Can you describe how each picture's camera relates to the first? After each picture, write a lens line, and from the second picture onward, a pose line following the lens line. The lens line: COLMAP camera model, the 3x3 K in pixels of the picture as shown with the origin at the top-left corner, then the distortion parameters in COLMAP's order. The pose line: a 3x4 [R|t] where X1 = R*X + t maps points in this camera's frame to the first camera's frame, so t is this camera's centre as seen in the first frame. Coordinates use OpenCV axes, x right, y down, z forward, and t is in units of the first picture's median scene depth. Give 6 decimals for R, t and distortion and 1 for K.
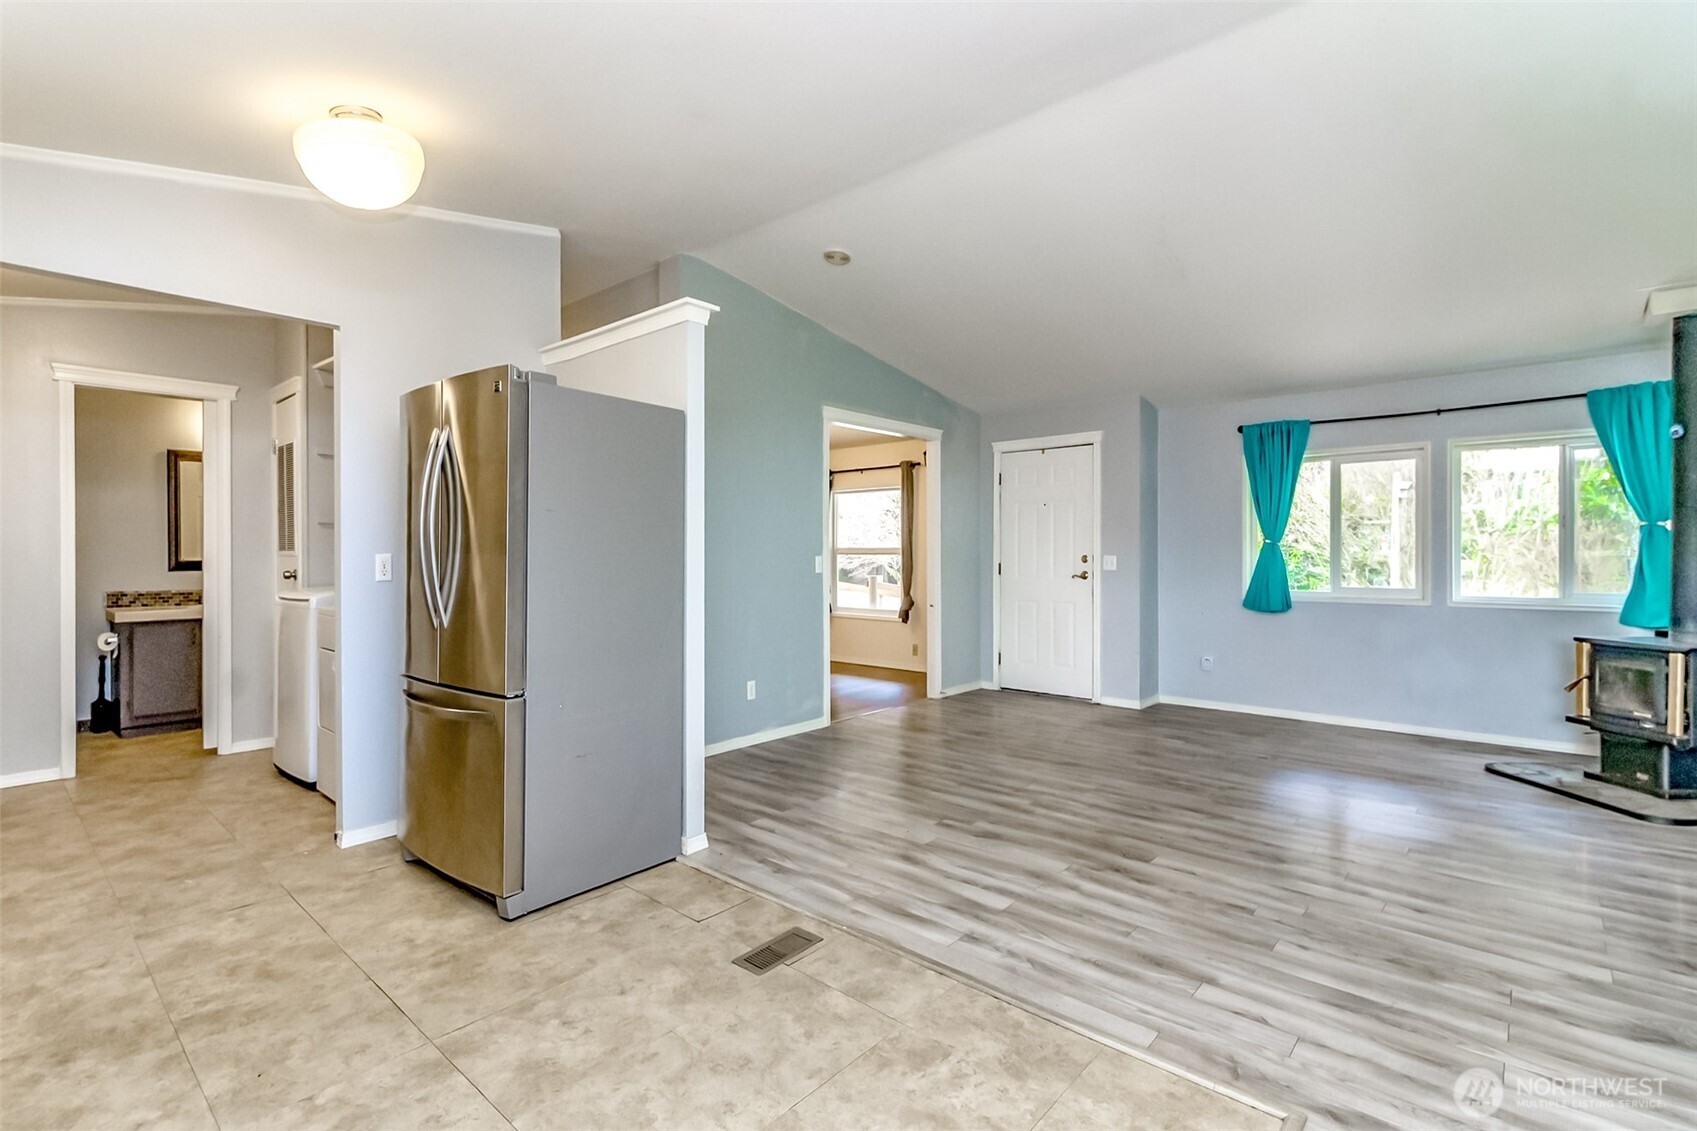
lens RADIAL K [[788.5, 0, 839.0], [0, 788.5, 559.1], [0, 0, 1]] dist [-0.001288, -0.000765]
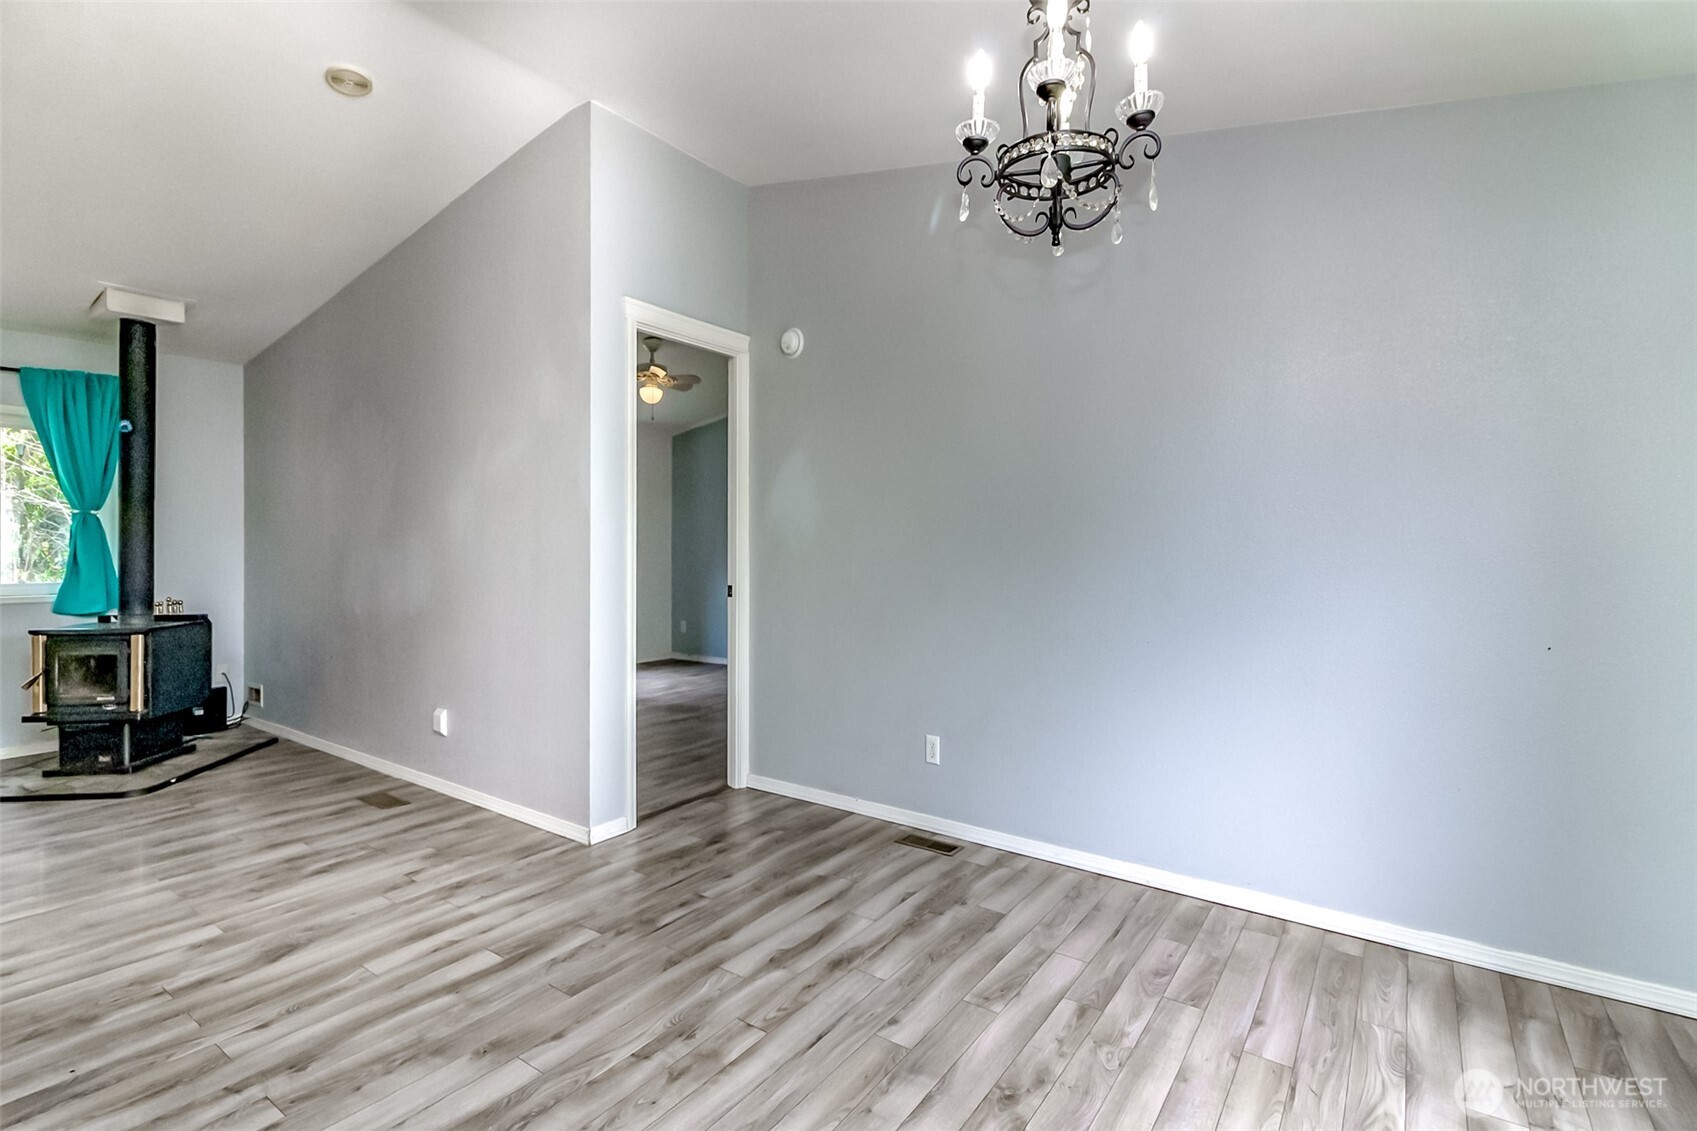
lens RADIAL K [[797.2, 0, 848.5], [0, 797.2, 565.5], [0, 0, 1]] dist [0.042030, -0.019233]
pose [[-0.115959, -0.021720, 0.993016, -0.146943], [-0.000413, 0.999762, 0.021819, 0.000466], [-0.993254, 0.002120, -0.115941, 0.163208]]
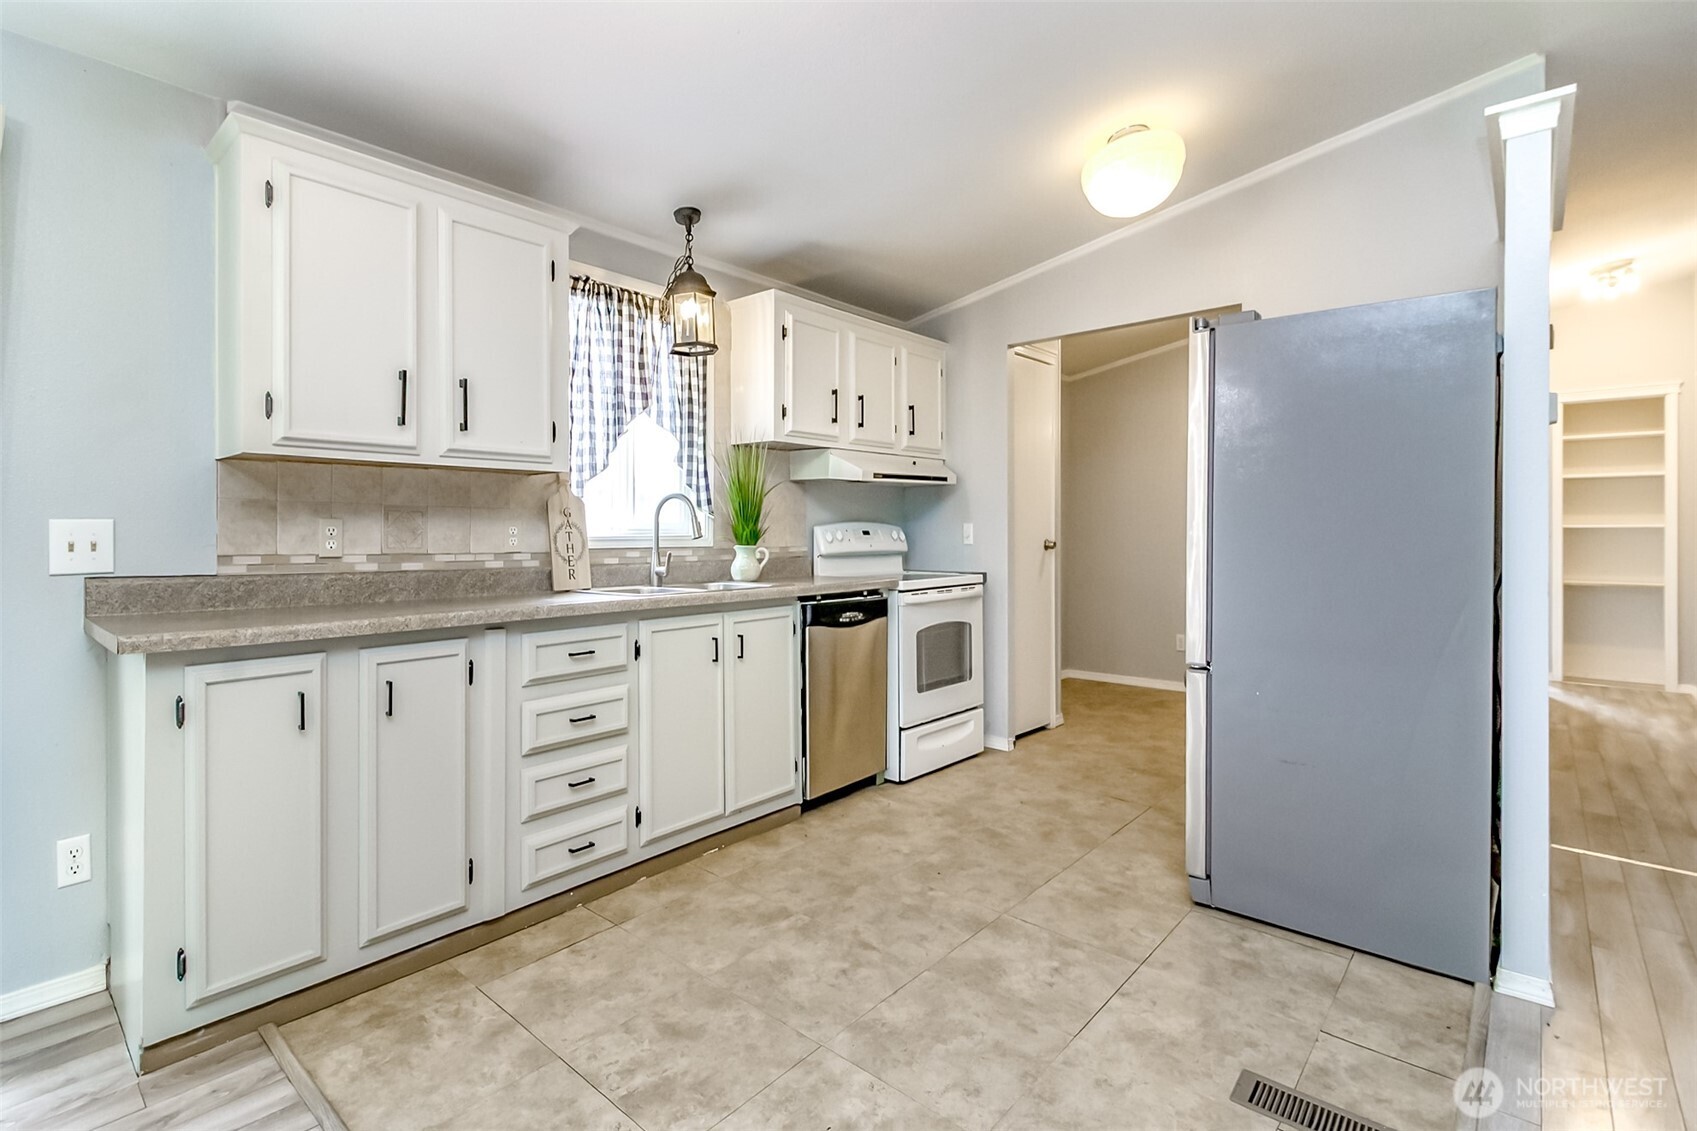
lens RADIAL K [[796.2, 0, 792.3], [0, 796.2, 529.6], [0, 0, 1]] dist [-0.001681, -0.000395]
pose [[-0.054683, -0.000639, -0.998504, 0.402973], [-0.010542, 0.999944, -0.000063, 0.011865], [0.998448, 0.010523, -0.054686, 0.405199]]
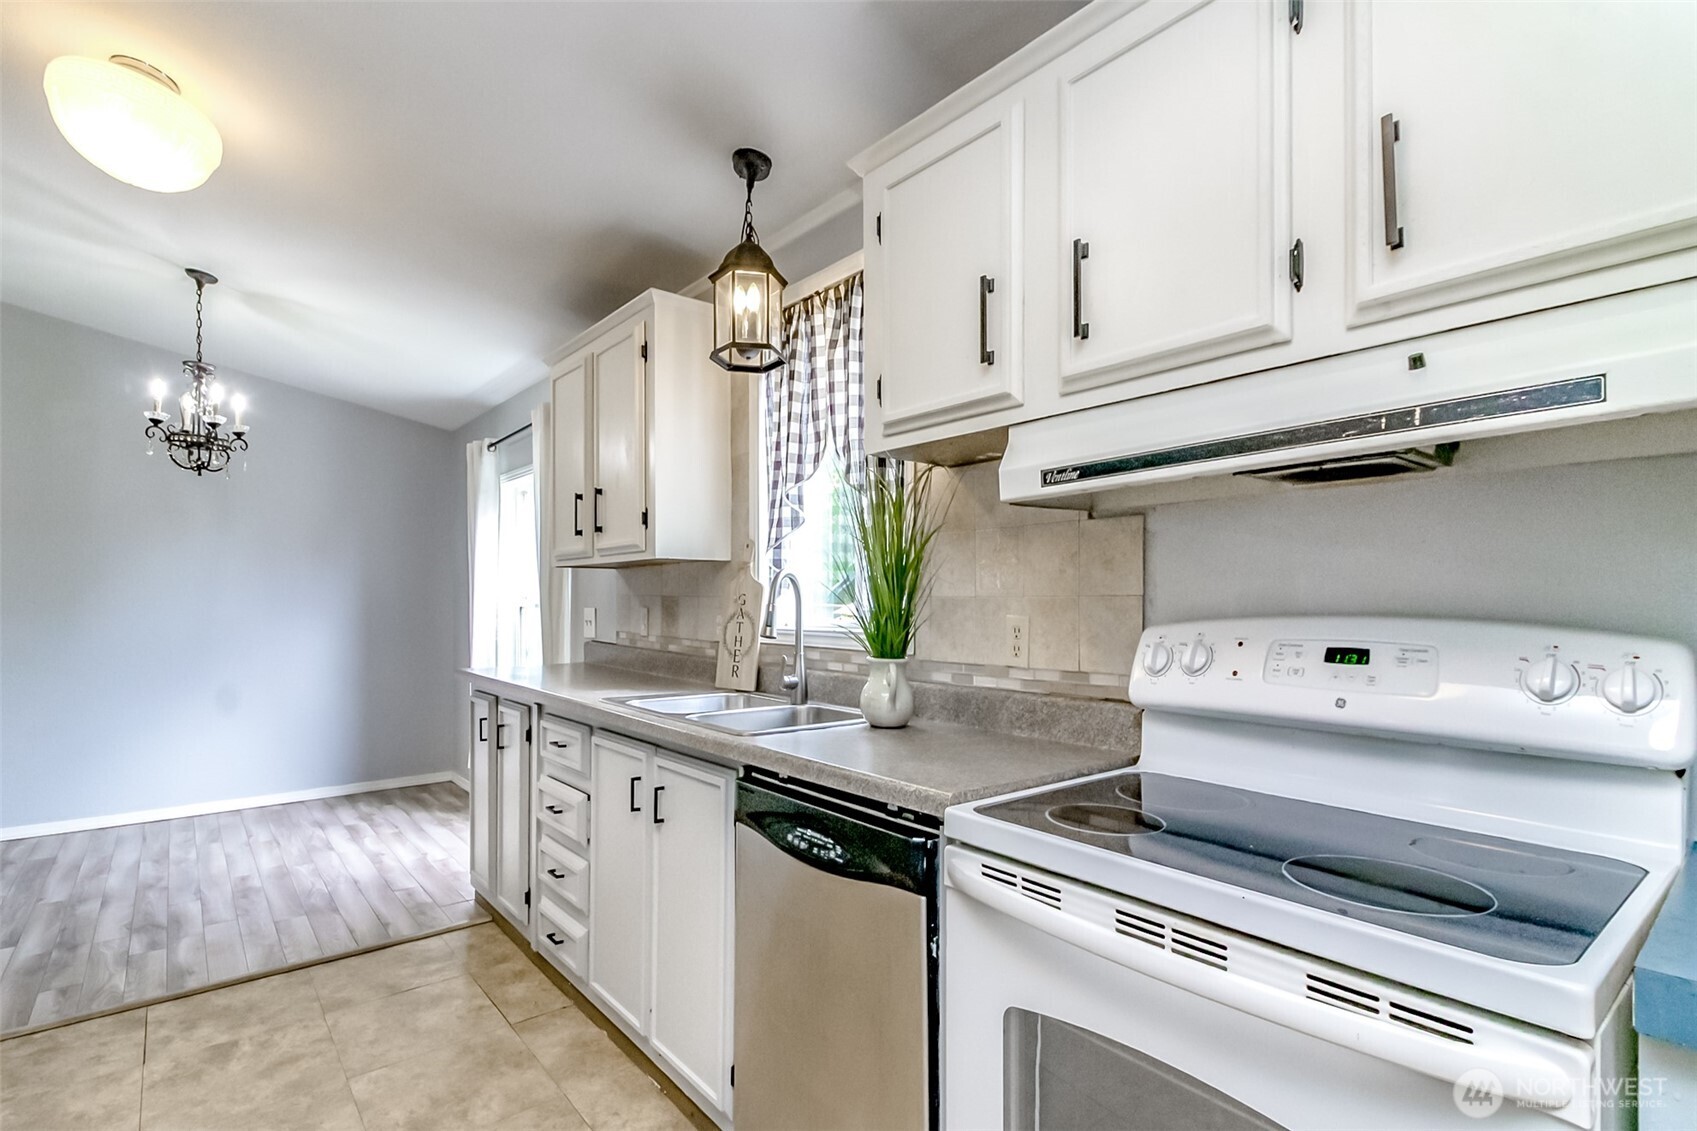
lens RADIAL K [[745.2, 0, 781.7], [0, 745.2, 593.0], [0, 0, 1]] dist [-0.001667, -0.000685]
pose [[-0.984992, 0.006687, 0.172471, -0.606750], [0.007303, 0.999969, 0.002941, -0.012204], [-0.172446, 0.004156, -0.985010, 0.798868]]
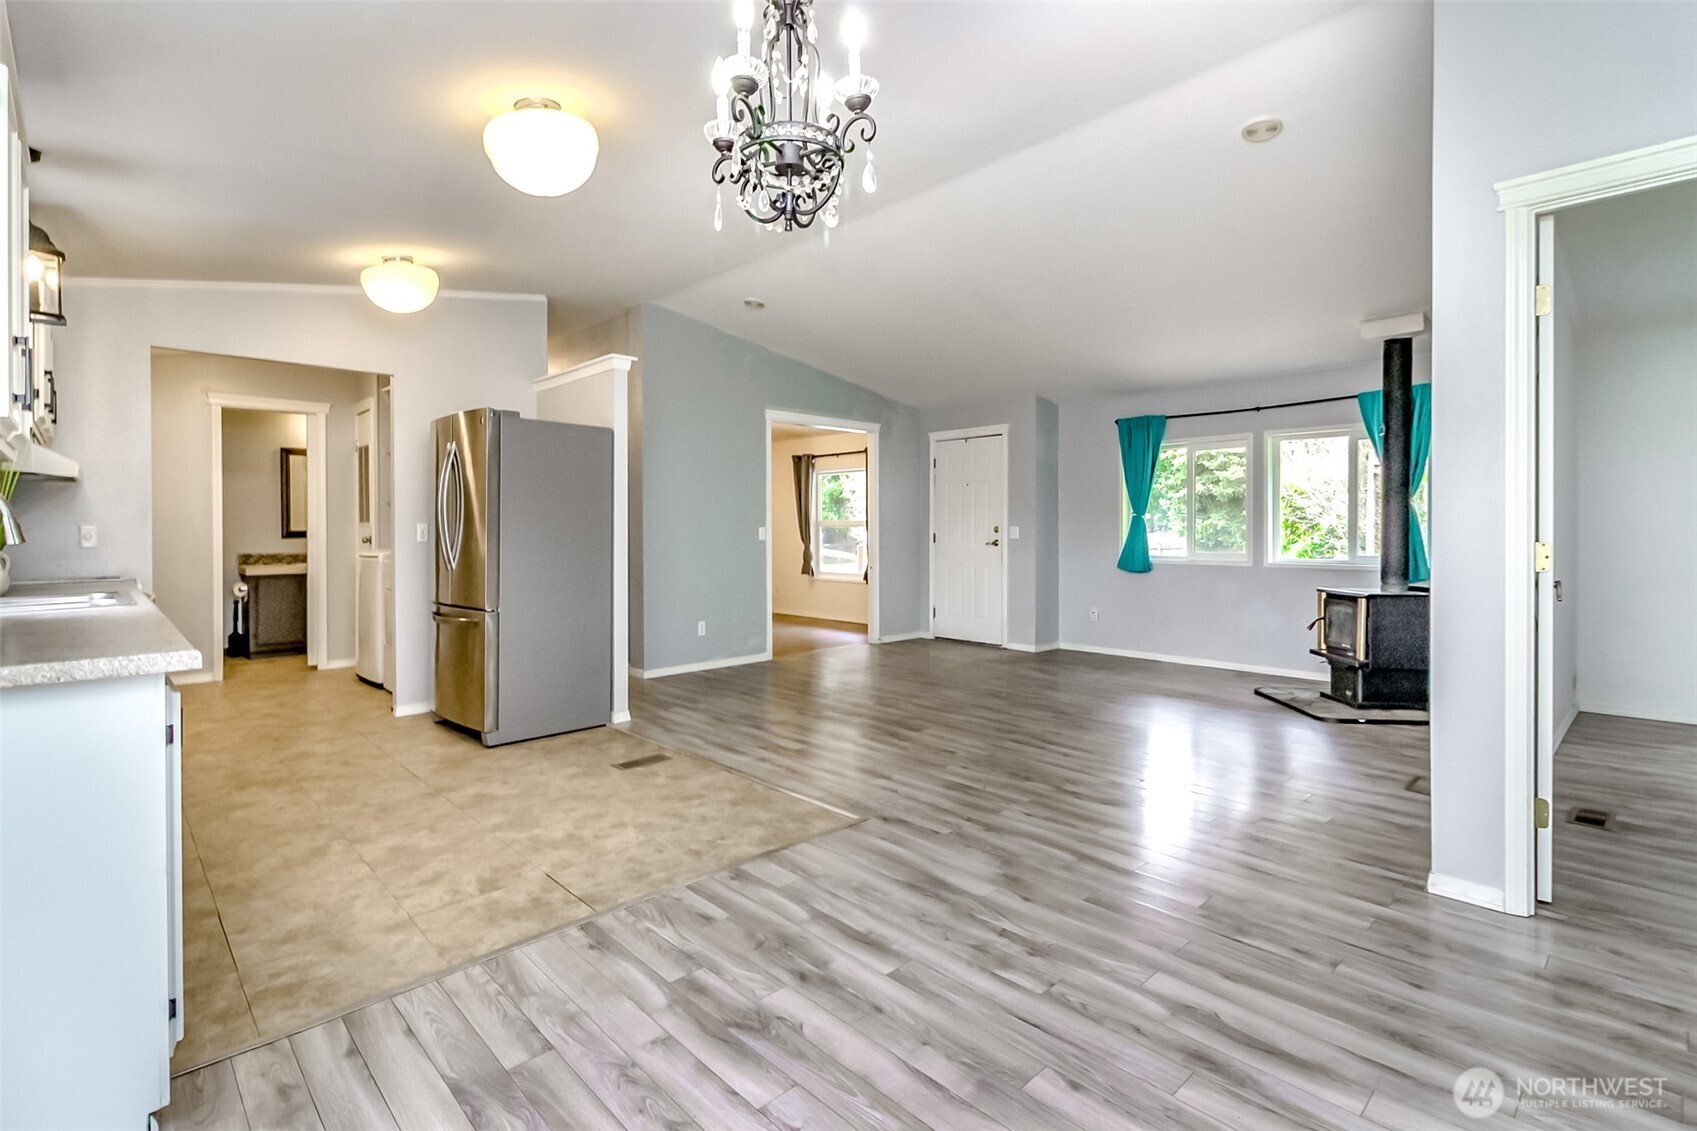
lens RADIAL K [[844.3, 0, 869.3], [0, 844.3, 538.1], [0, 0, 1]] dist [0.018341, -0.000743]
pose [[0.996040, -0.000662, -0.088904, 0.369411], [0.000755, 0.999999, 0.001003, 0.018527], [0.088904, -0.001066, 0.996040, -0.480284]]
